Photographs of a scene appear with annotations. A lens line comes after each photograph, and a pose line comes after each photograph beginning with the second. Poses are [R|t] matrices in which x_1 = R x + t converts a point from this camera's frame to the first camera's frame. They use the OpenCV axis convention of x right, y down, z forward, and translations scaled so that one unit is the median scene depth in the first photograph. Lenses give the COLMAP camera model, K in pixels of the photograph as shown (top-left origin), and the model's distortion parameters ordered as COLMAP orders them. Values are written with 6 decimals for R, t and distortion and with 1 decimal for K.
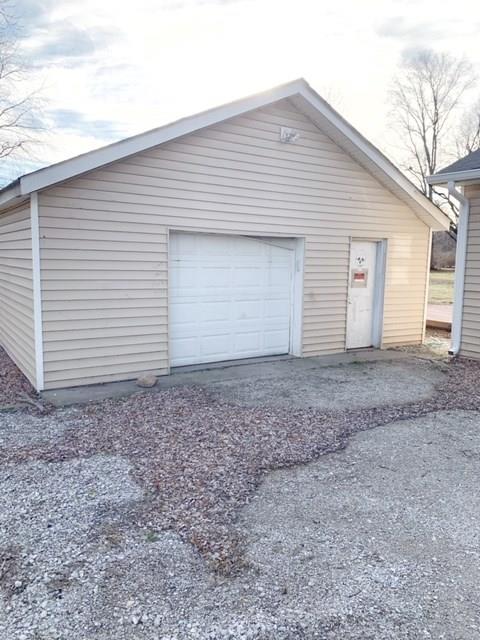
lens RADIAL K [[475.6, 0, 240.0], [0, 475.6, 320.0], [0, 0, 1]] dist [0.005499, -0.012871]
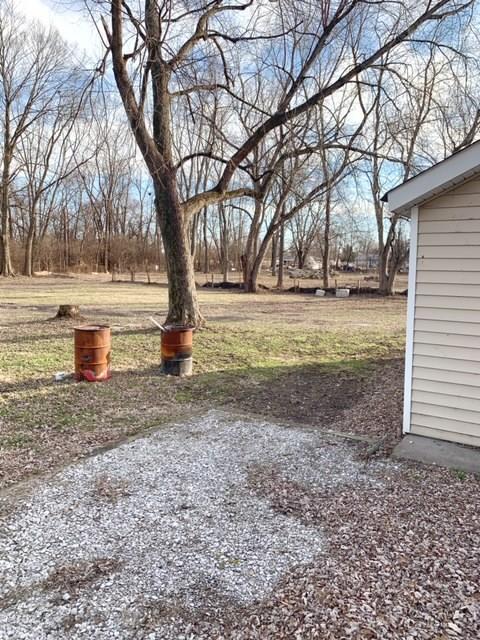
lens RADIAL K [[475.6, 0, 240.0], [0, 475.6, 320.0], [0, 0, 1]] dist [0.005499, -0.012871]
pose [[0.407735, 0.082022, -0.909409, 0.350301], [-0.122010, 0.991920, 0.034760, -0.074802], [0.904912, 0.096784, 0.414448, 0.517487]]
